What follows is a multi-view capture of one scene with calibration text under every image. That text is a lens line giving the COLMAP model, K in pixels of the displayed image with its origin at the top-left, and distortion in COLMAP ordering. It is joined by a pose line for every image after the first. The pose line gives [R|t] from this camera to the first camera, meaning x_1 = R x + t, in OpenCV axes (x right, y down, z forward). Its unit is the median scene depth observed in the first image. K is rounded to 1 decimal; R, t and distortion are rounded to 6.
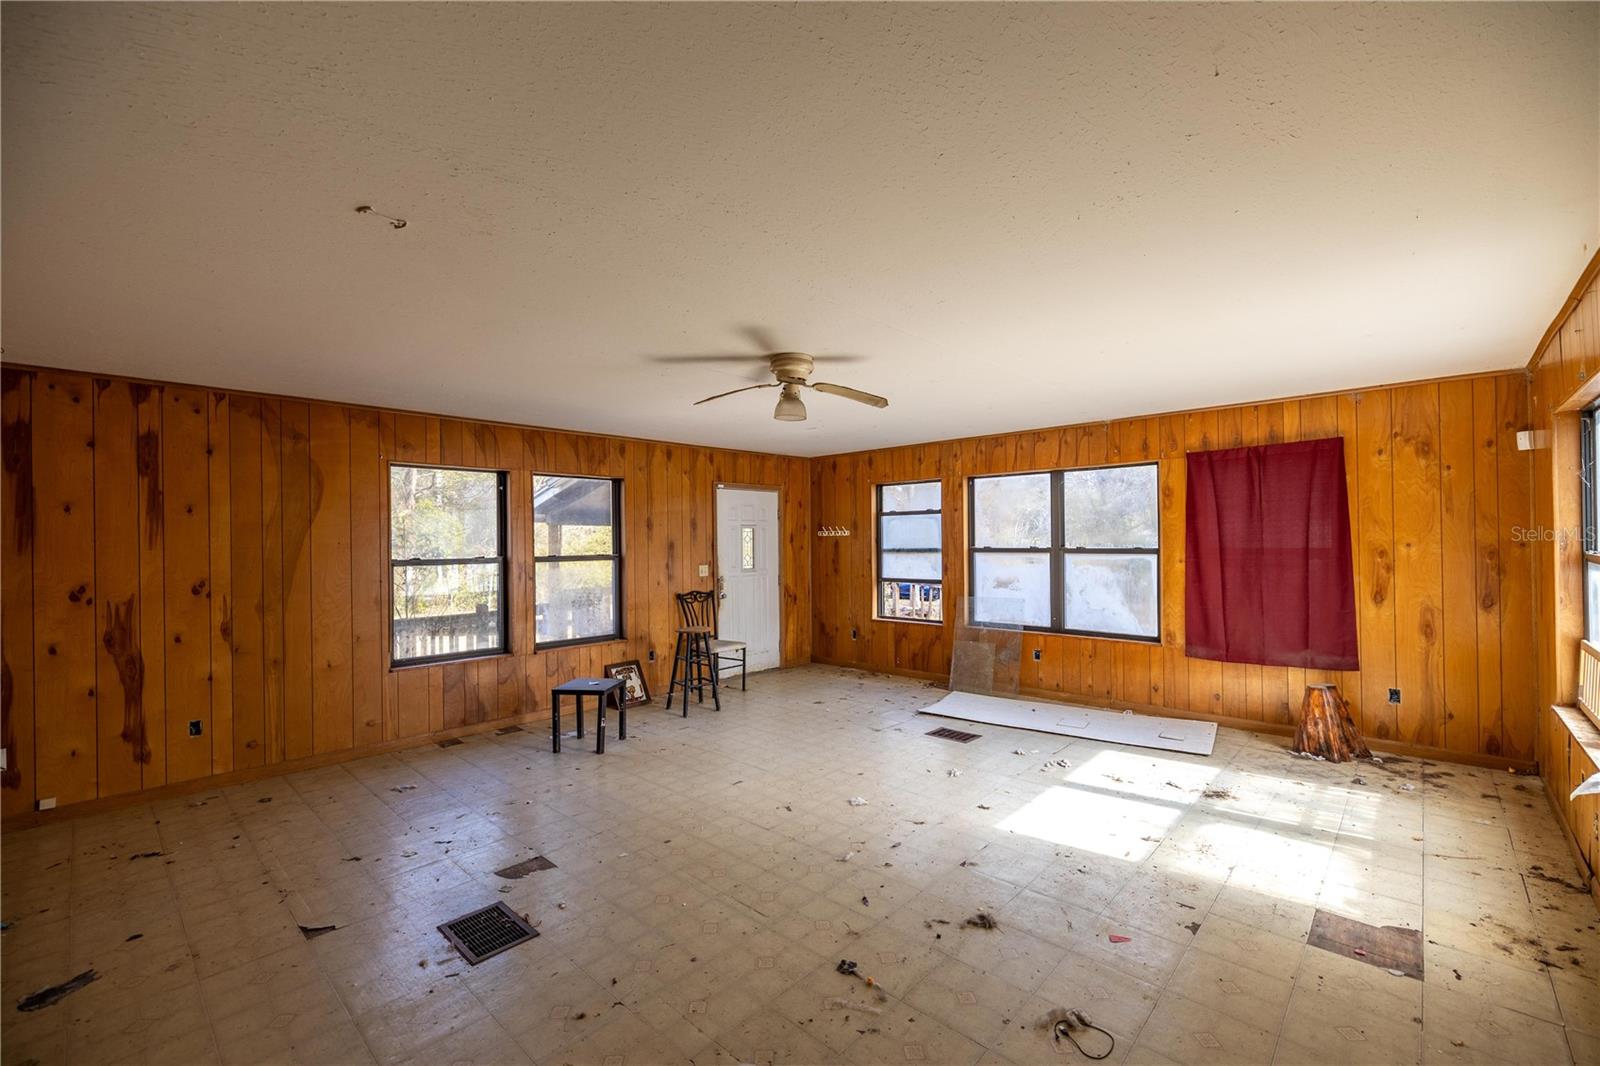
lens RADIAL K [[675.2, 0, 800.4], [0, 675.2, 533.5], [0, 0, 1]] dist [-0.002691, -0.000402]
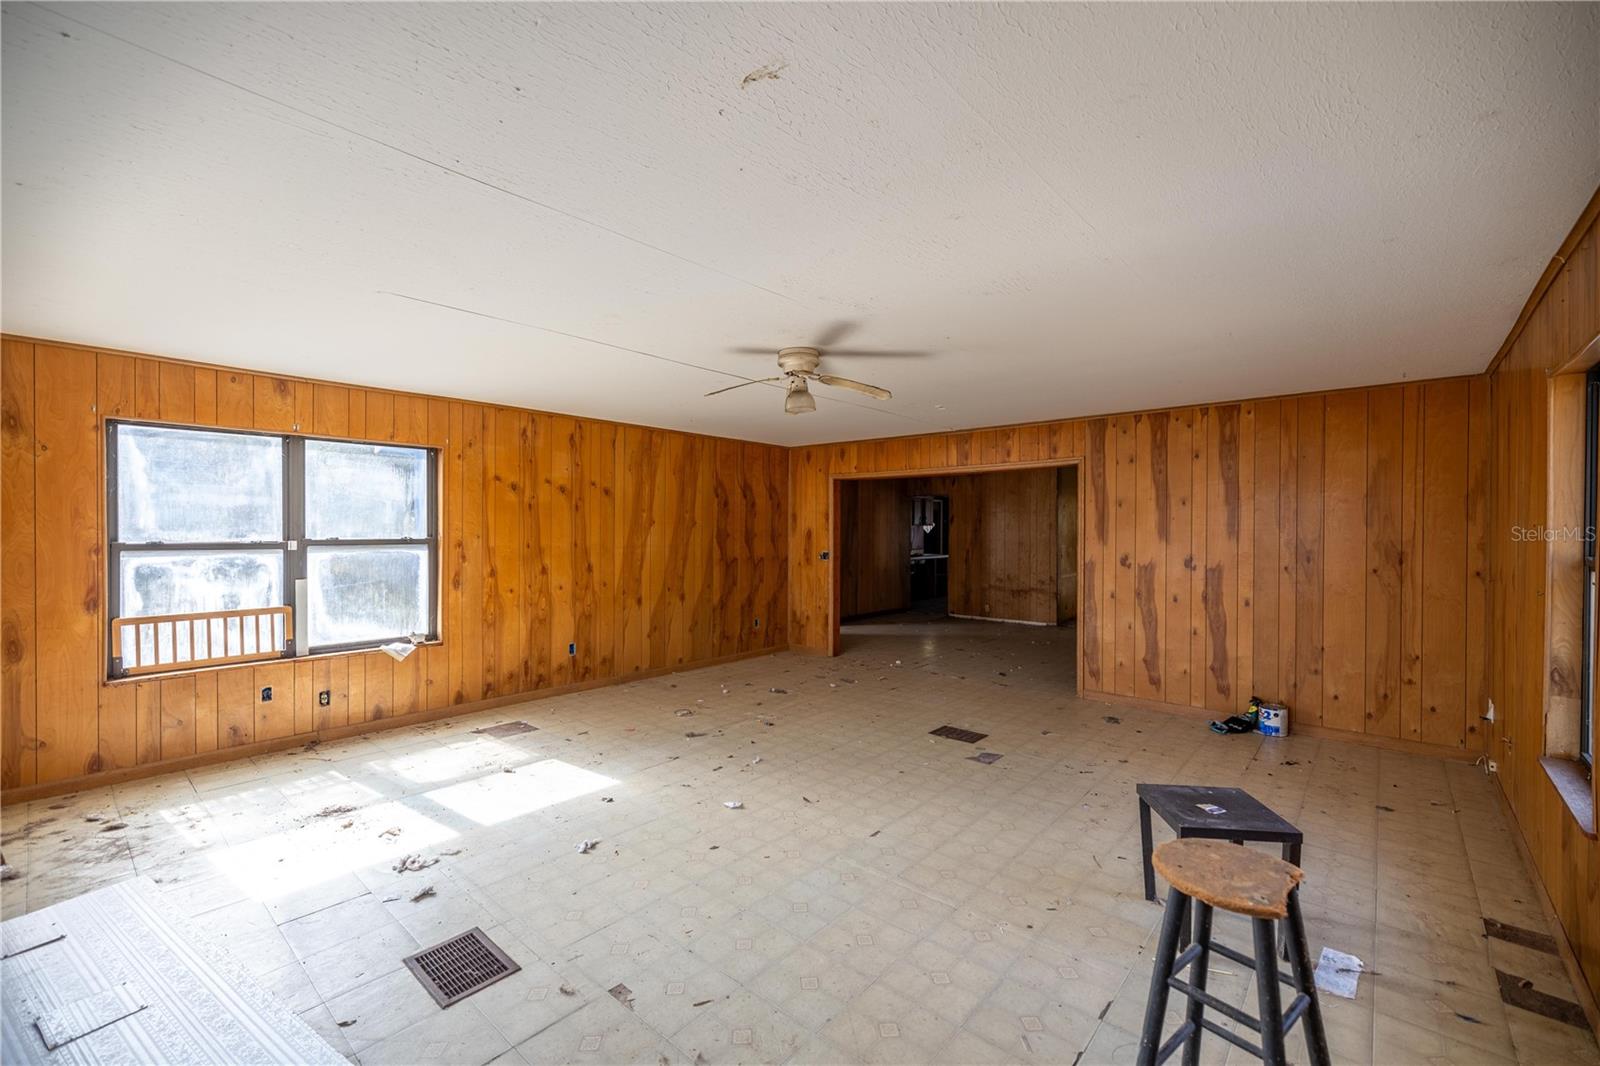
lens RADIAL K [[752.7, 0, 799.5], [0, 752.7, 537.2], [0, 0, 1]] dist [-0.000178, -0.000034]
pose [[-0.999612, 0.008933, -0.026384, 0.018729], [0.008860, 0.999957, 0.002888, 0.022817], [0.026409, 0.002653, -0.999648, 2.209668]]
